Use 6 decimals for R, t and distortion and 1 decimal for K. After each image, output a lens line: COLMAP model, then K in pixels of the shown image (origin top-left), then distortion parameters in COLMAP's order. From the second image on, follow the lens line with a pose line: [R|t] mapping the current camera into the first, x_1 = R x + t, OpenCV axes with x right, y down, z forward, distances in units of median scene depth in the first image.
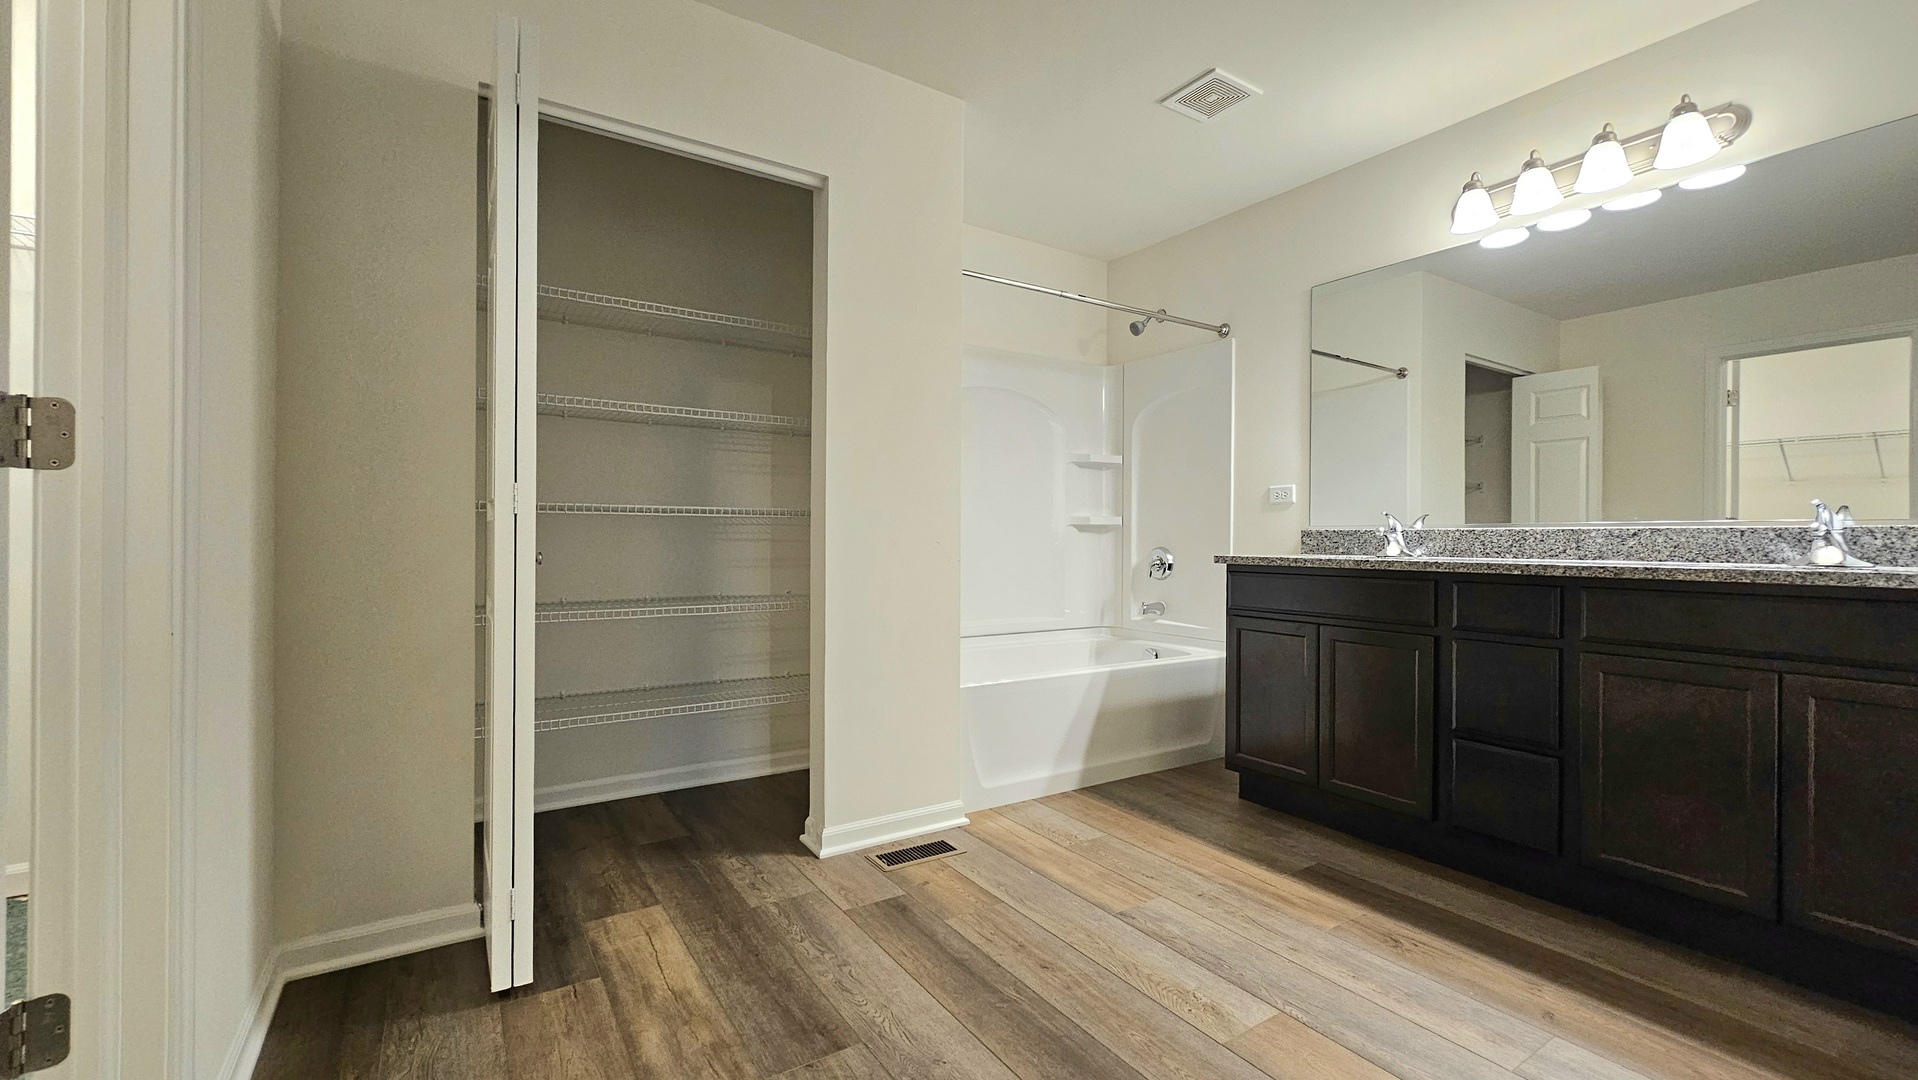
lens RADIAL K [[785.8, 0, 959.4], [0, 785.8, 536.3], [0, 0, 1]] dist [0.000840, -0.001316]
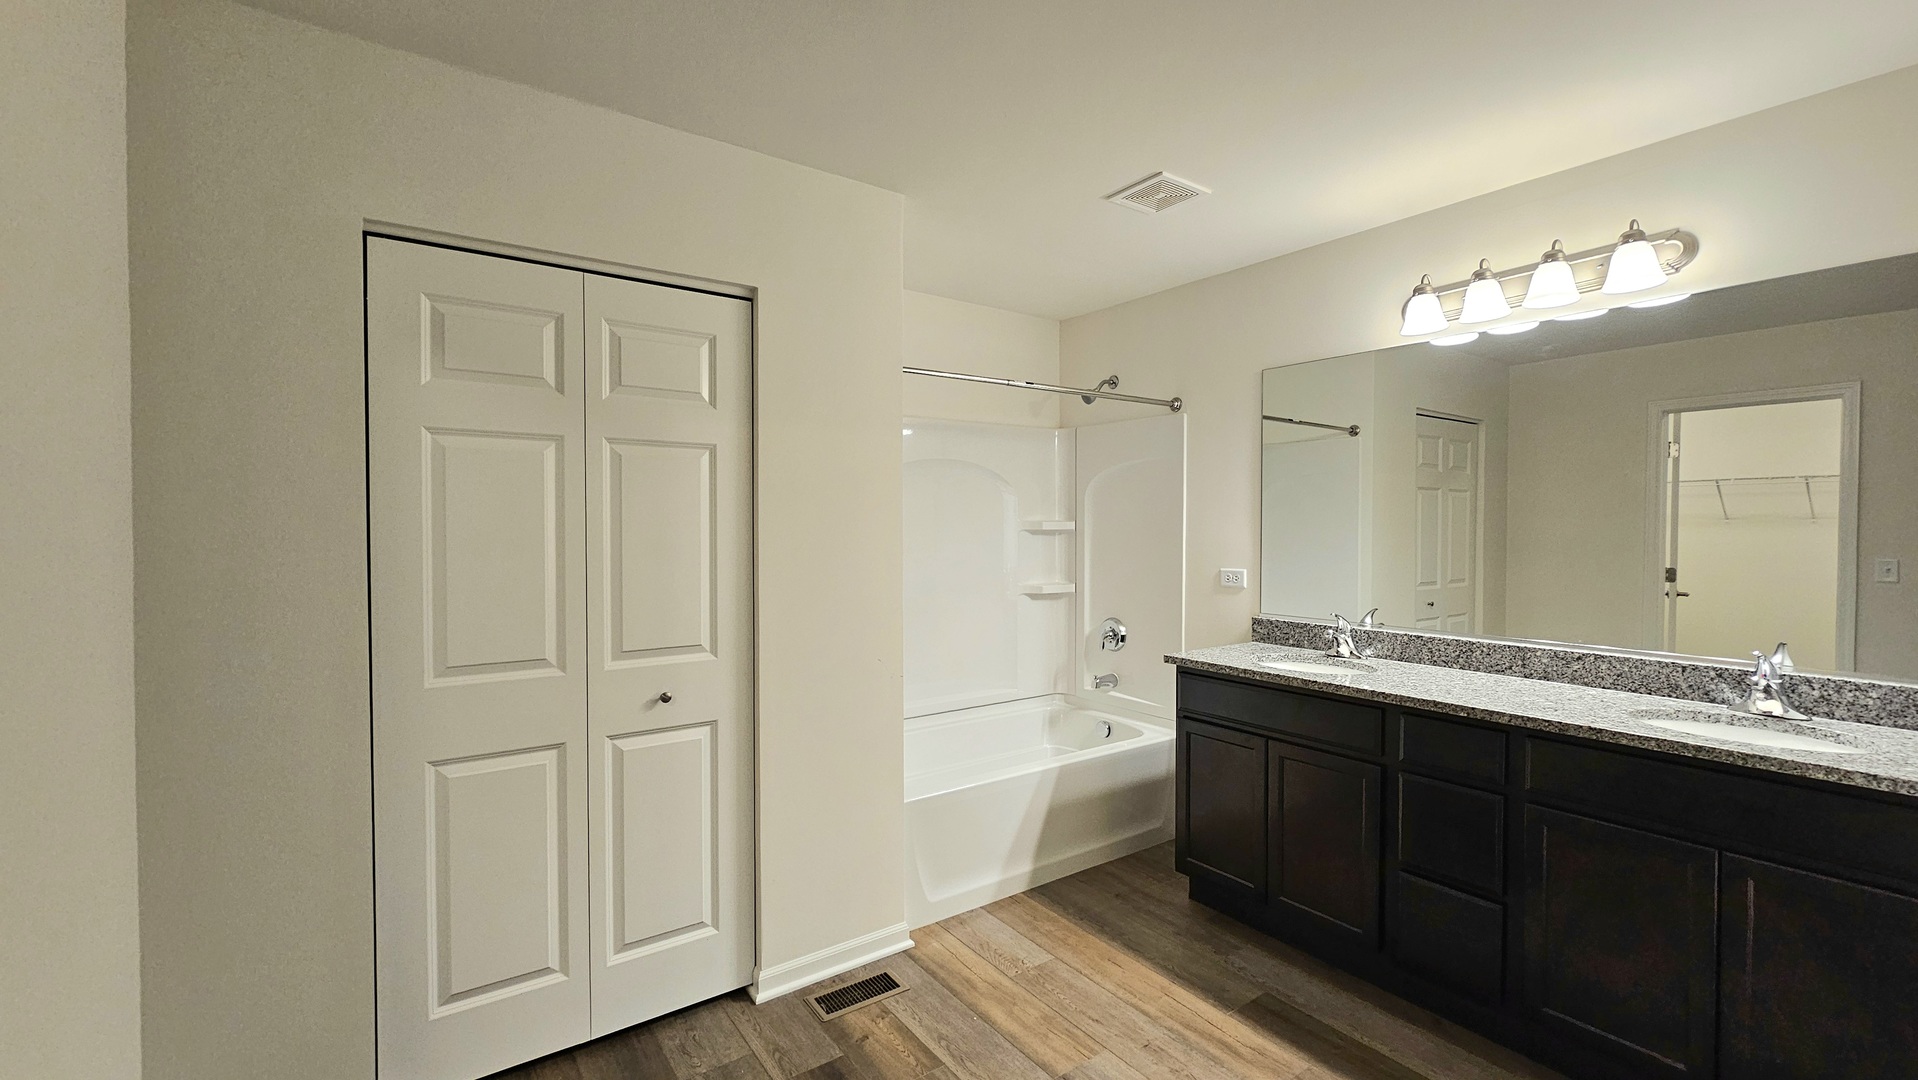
lens RADIAL K [[785.8, 0, 953.8], [0, 785.8, 542.6], [0, 0, 1]] dist [0.000840, -0.001316]
pose [[0.999232, -0.007351, 0.038498, 0.027732], [0.006581, 0.999777, 0.020070, -0.152182], [-0.038637, -0.019801, 0.999057, 0.035133]]
